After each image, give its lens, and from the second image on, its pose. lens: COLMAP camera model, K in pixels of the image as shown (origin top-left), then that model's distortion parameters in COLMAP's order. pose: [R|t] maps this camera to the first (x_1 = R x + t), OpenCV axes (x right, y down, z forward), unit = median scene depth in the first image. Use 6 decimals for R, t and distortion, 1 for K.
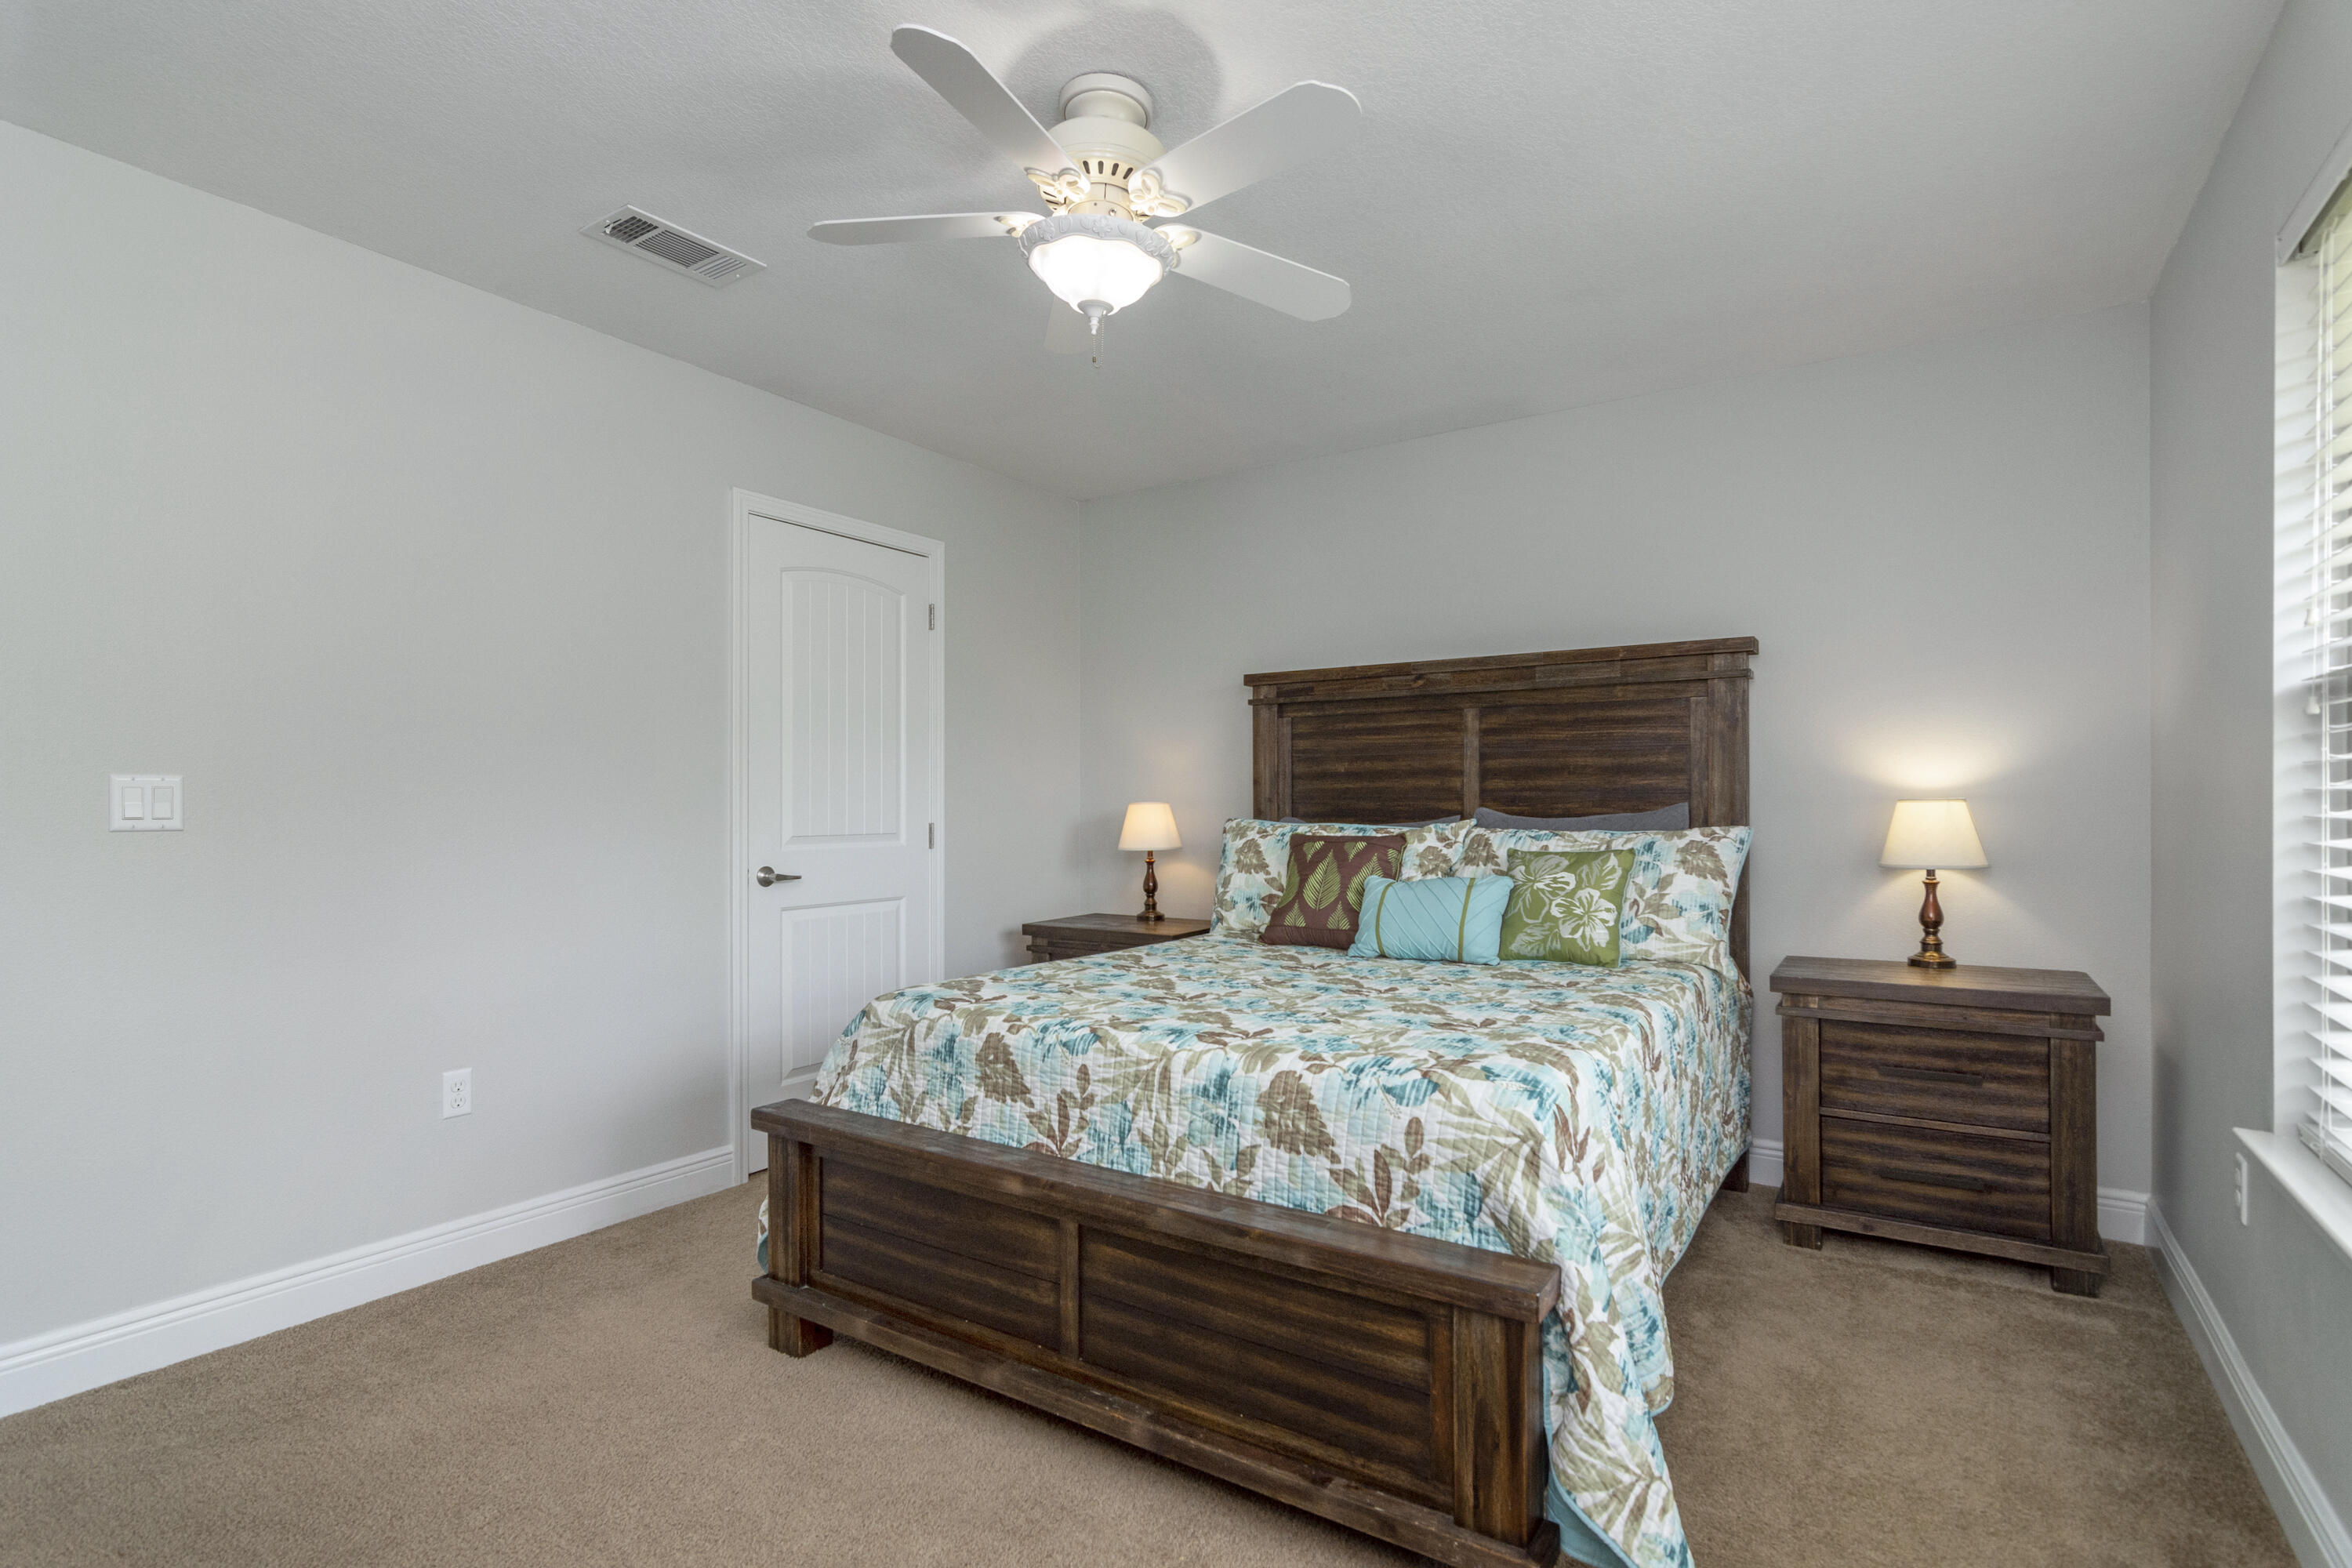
lens RADIAL K [[1148.5, 0, 1159.4], [0, 1148.5, 819.7], [0, 0, 1]] dist [-0.000313, 0.000881]
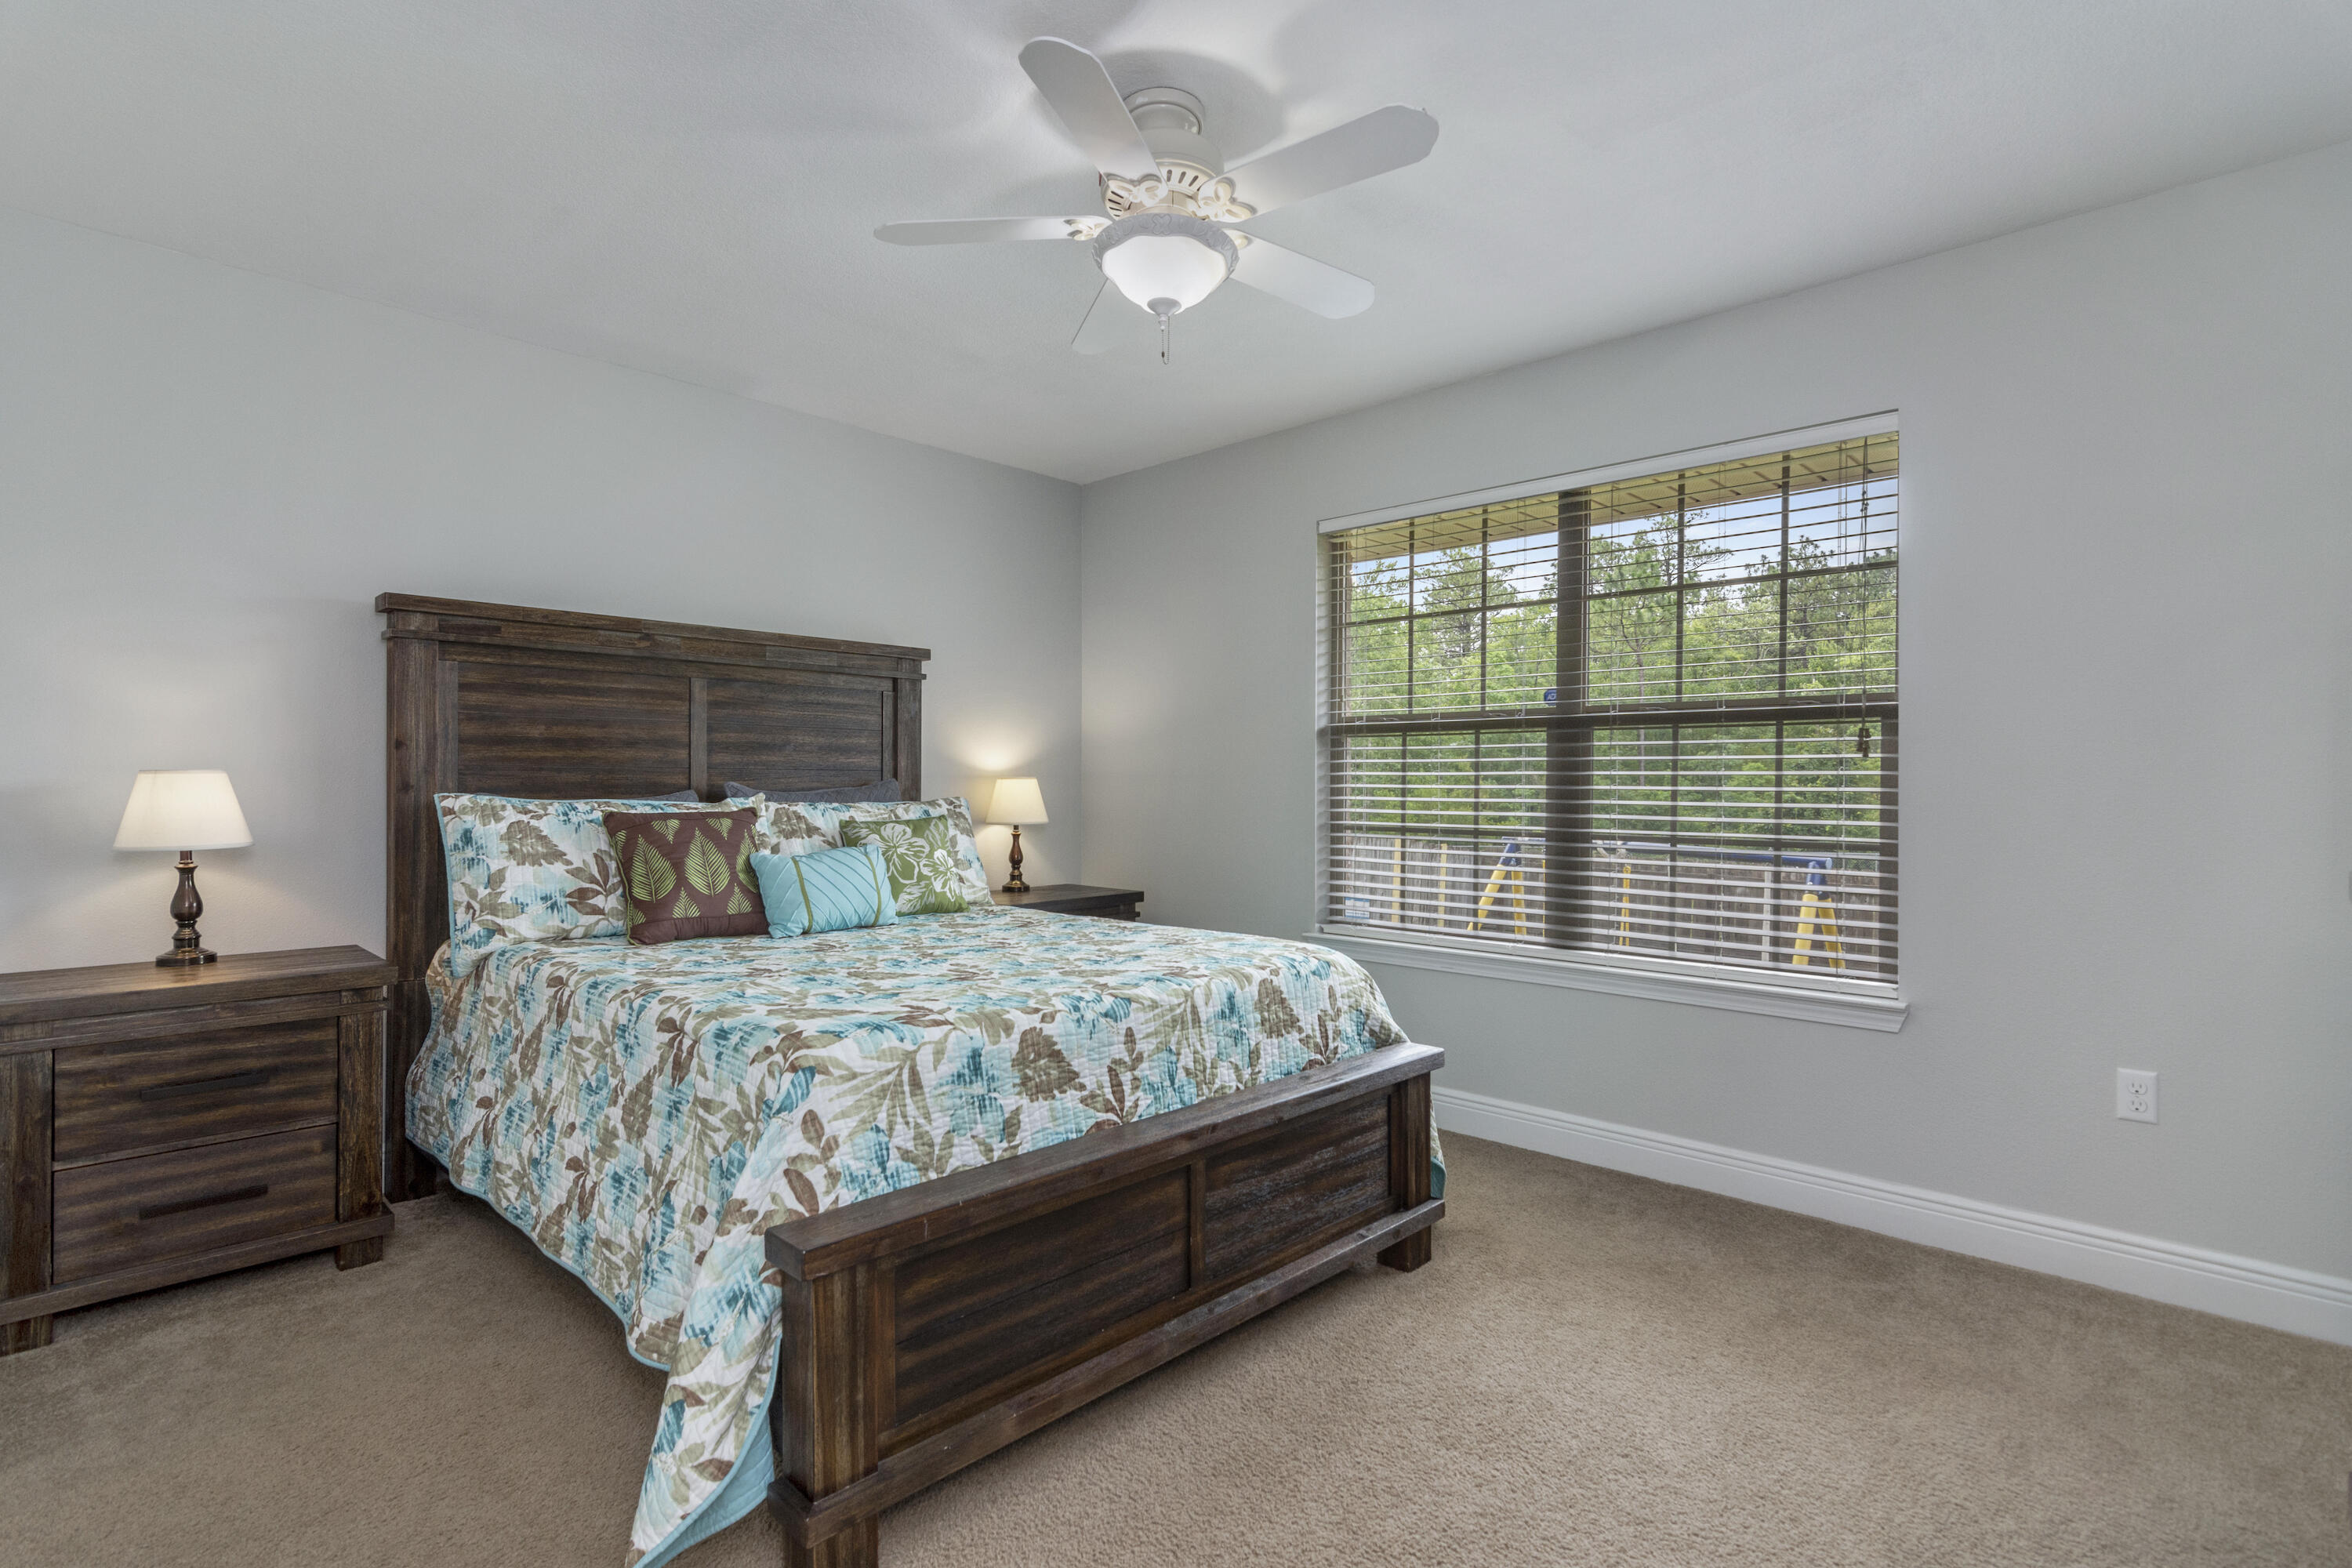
lens RADIAL K [[1148.5, 0, 1191.7], [0, 1148.5, 782.0], [0, 0, 1]] dist [-0.000313, 0.000881]
pose [[0.155759, 0.006328, 0.987775, -1.045171], [0.010504, 0.999912, -0.008062, 0.003050], [-0.987739, 0.011632, 0.155679, 0.763091]]
